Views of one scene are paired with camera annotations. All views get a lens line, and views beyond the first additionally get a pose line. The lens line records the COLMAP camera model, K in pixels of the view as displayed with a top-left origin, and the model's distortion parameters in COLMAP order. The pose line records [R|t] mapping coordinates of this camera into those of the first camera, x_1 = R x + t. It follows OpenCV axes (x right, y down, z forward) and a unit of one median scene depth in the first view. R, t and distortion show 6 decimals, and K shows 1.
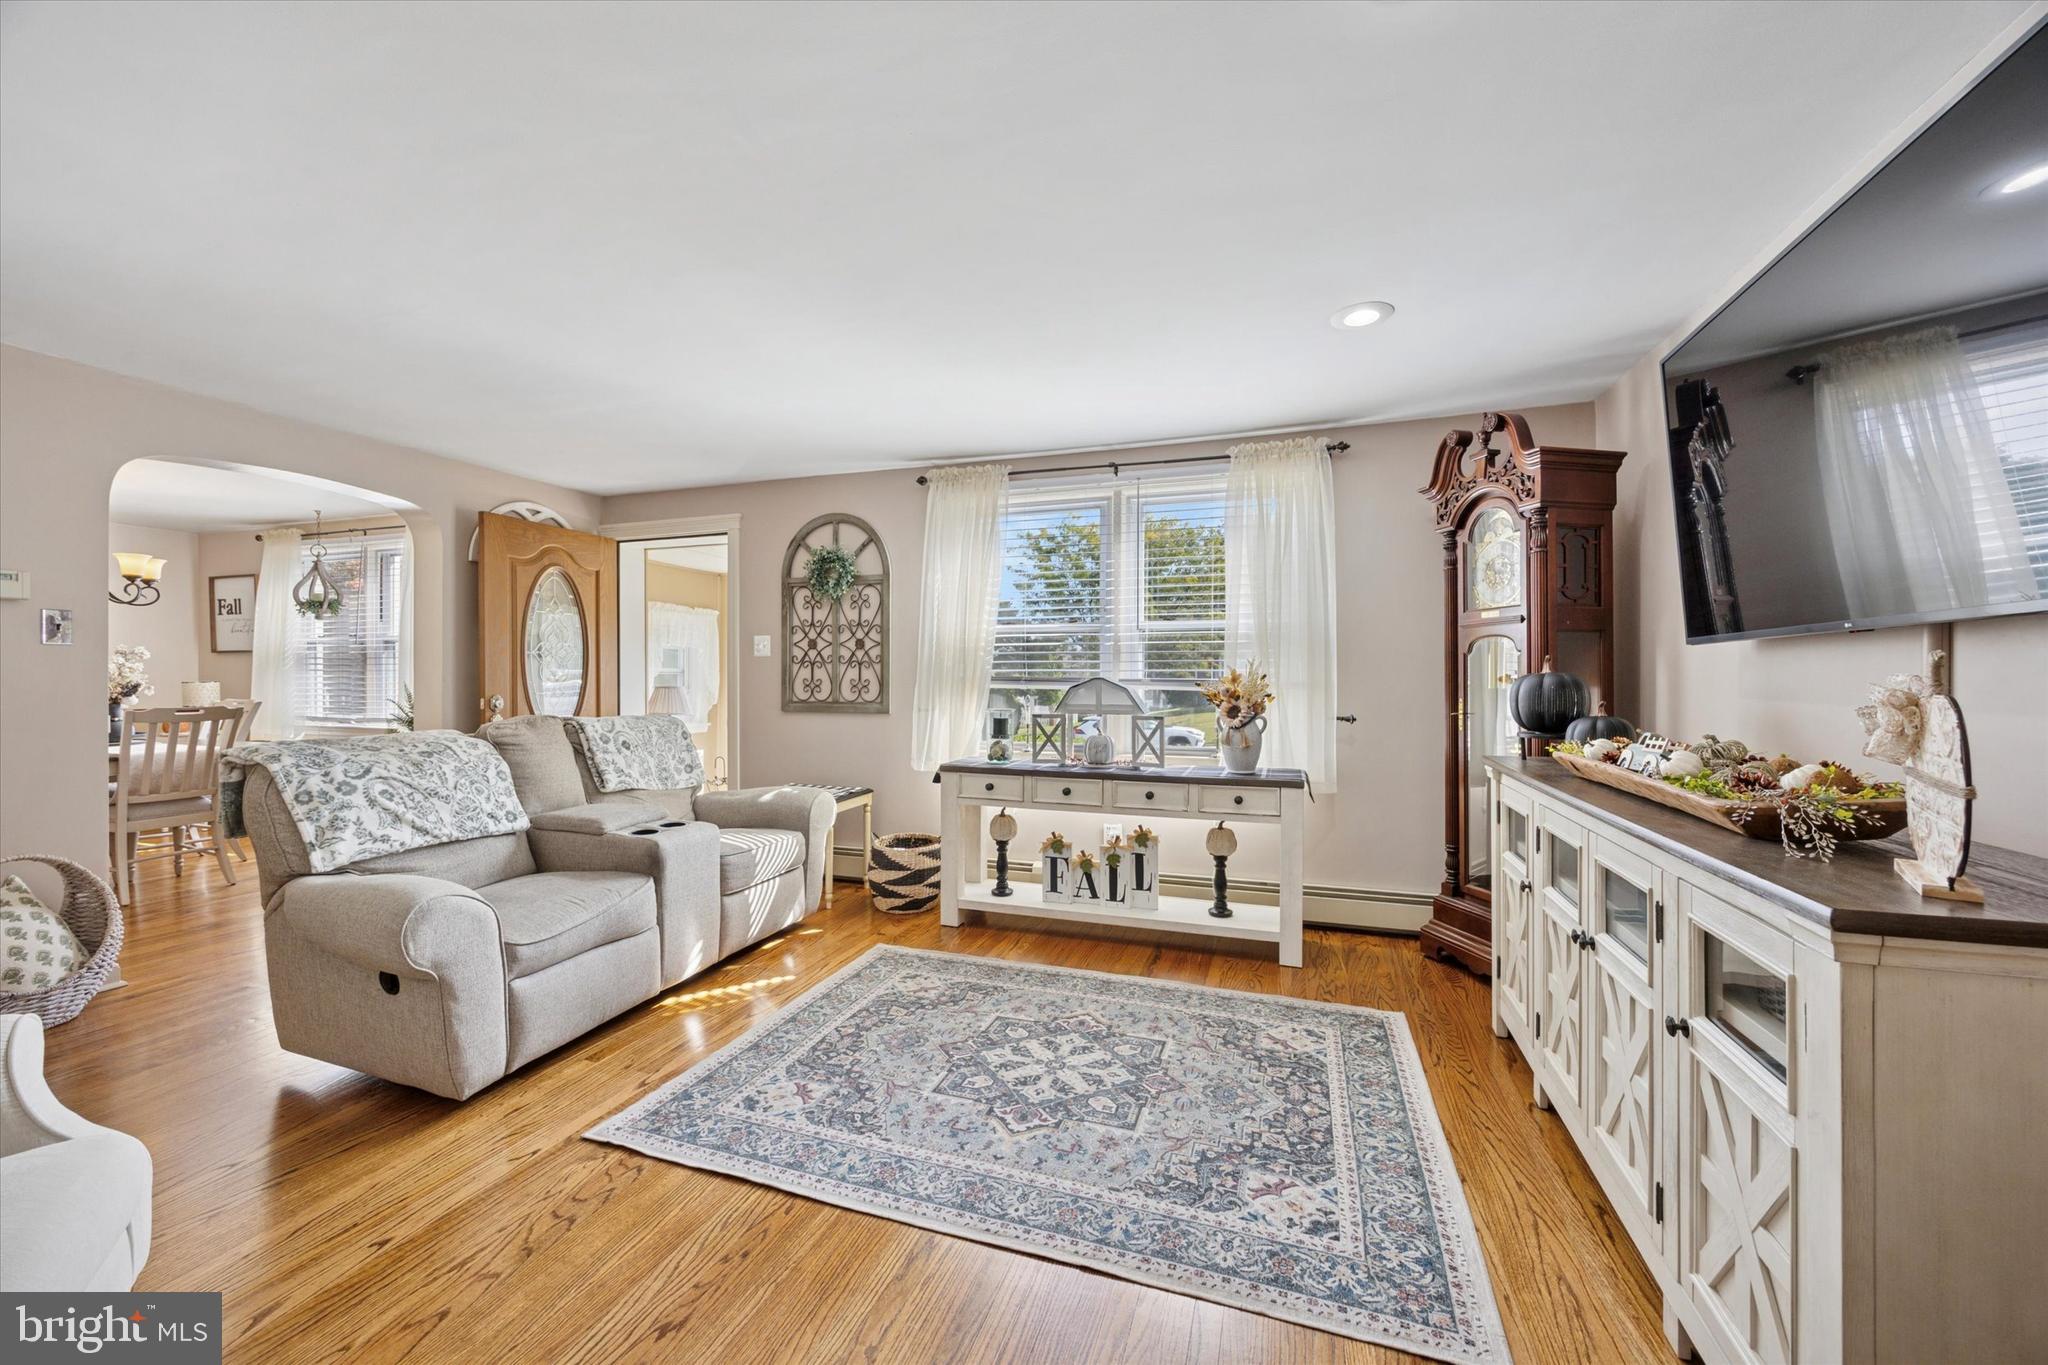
lens RADIAL K [[790.0, 0, 1038.4], [0, 790.0, 675.4], [0, 0, 1]] dist [-0.002378, -0.000003]
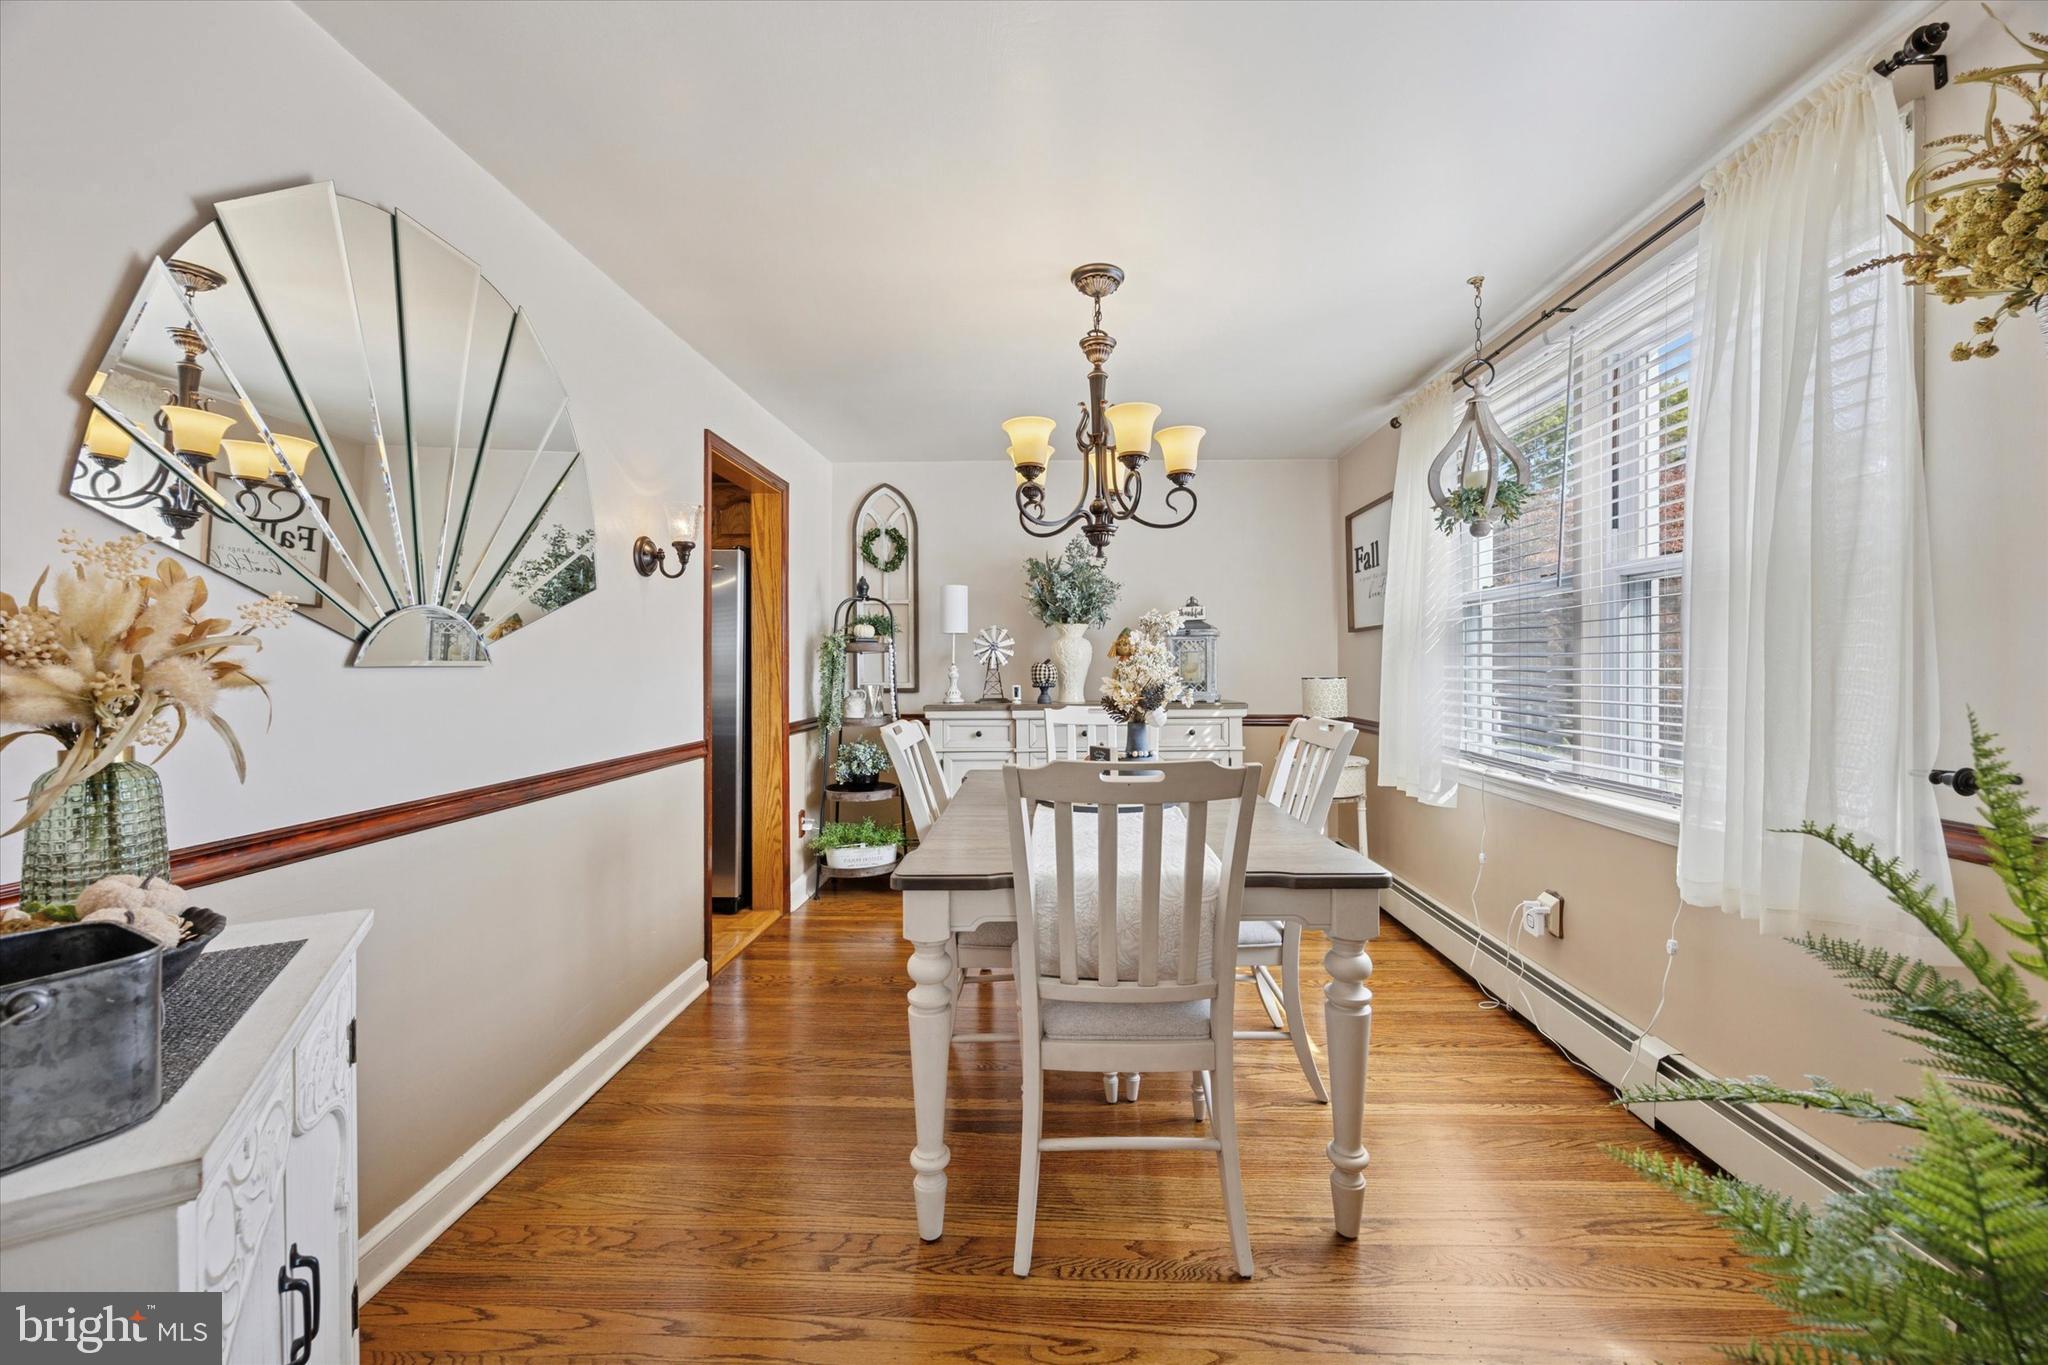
lens RADIAL K [[790.0, 0, 1040.3], [0, 790.0, 675.8], [0, 0, 1]] dist [-0.002378, -0.000003]
pose [[0.293726, 0.006894, -0.955865, -0.552085], [0.006177, 0.999939, 0.009110, 0.000222], [0.955870, -0.008580, 0.293666, 0.623302]]
